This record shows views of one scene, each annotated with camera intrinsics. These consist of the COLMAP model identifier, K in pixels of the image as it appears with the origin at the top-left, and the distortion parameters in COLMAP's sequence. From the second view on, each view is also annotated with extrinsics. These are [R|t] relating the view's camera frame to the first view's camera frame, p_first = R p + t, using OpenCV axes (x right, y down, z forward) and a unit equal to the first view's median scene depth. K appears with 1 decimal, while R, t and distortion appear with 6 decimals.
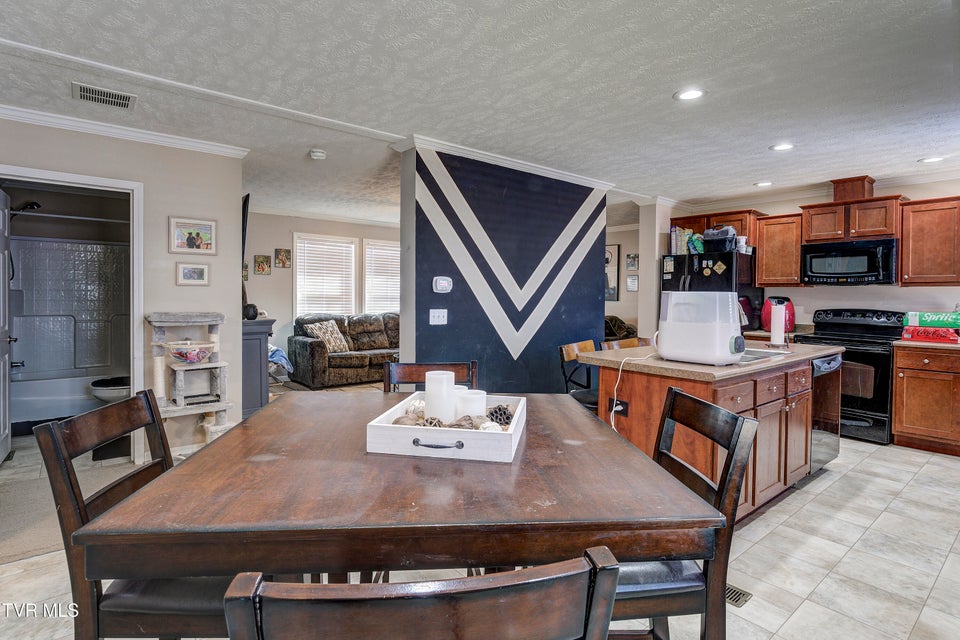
lens RADIAL K [[503.9, 0, 487.9], [0, 503.9, 306.3], [0, 0, 1]] dist [-0.002587, -0.000054]
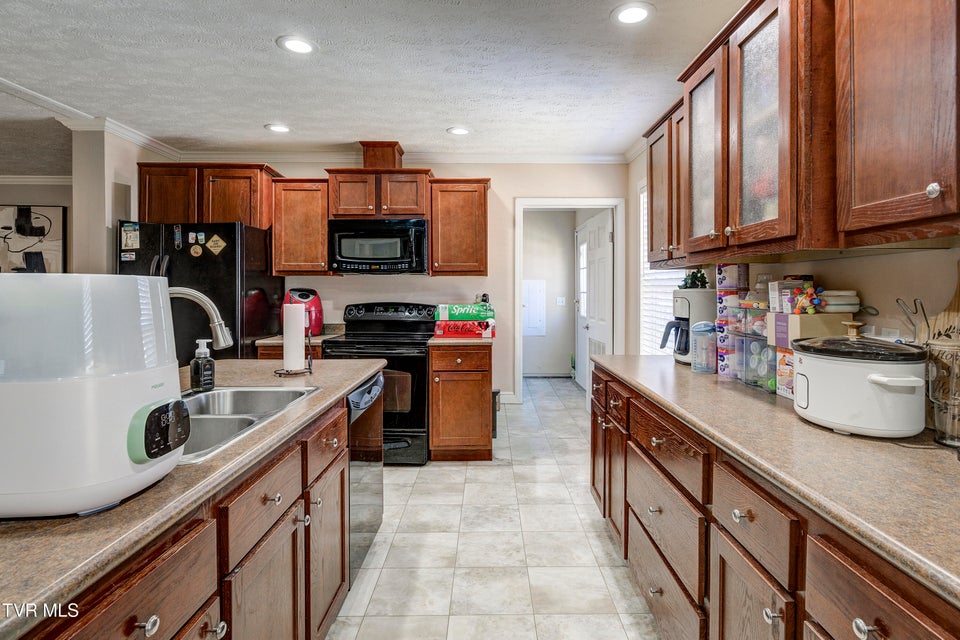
lens RADIAL K [[503.9, 0, 493.4], [0, 503.9, 292.6], [0, 0, 1]] dist [-0.002587, -0.000054]
pose [[0.646080, -0.014237, 0.763137, 0.216065], [0.023412, 0.999725, -0.001169, -0.006270], [-0.762911, 0.018622, 0.646236, 0.342886]]
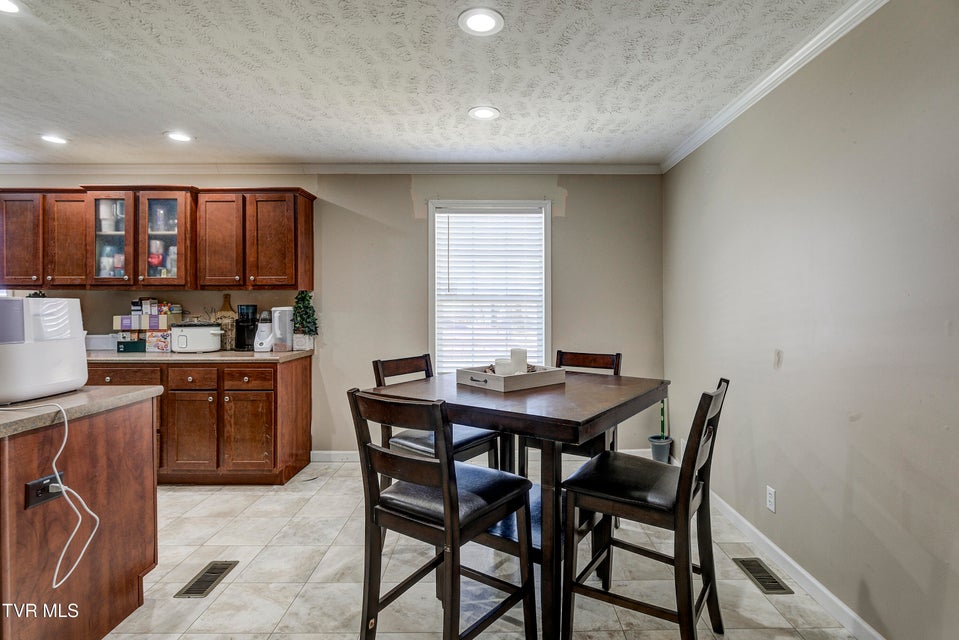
lens RADIAL K [[471.2, 0, 505.4], [0, 471.2, 304.3], [0, 0, 1]] dist [-0.013272, 0.001517]
pose [[-0.763662, -0.010266, 0.645535, -0.307546], [0.007413, 0.999668, 0.024668, -0.018449], [-0.645574, 0.023623, -0.763332, 0.628634]]
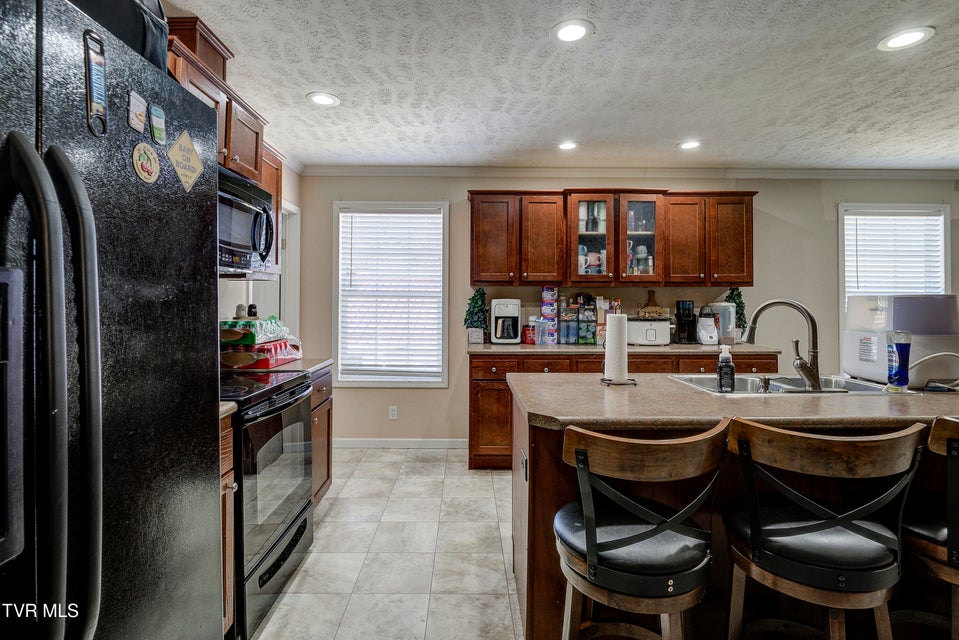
lens RADIAL K [[471.2, 0, 468.9], [0, 471.2, 292.0], [0, 0, 1]] dist [-0.013272, 0.001517]
pose [[-0.755999, -0.002871, 0.654566, 0.269414], [0.003763, 0.999955, 0.008732, -0.025659], [-0.654562, 0.009065, -0.755954, 1.188584]]
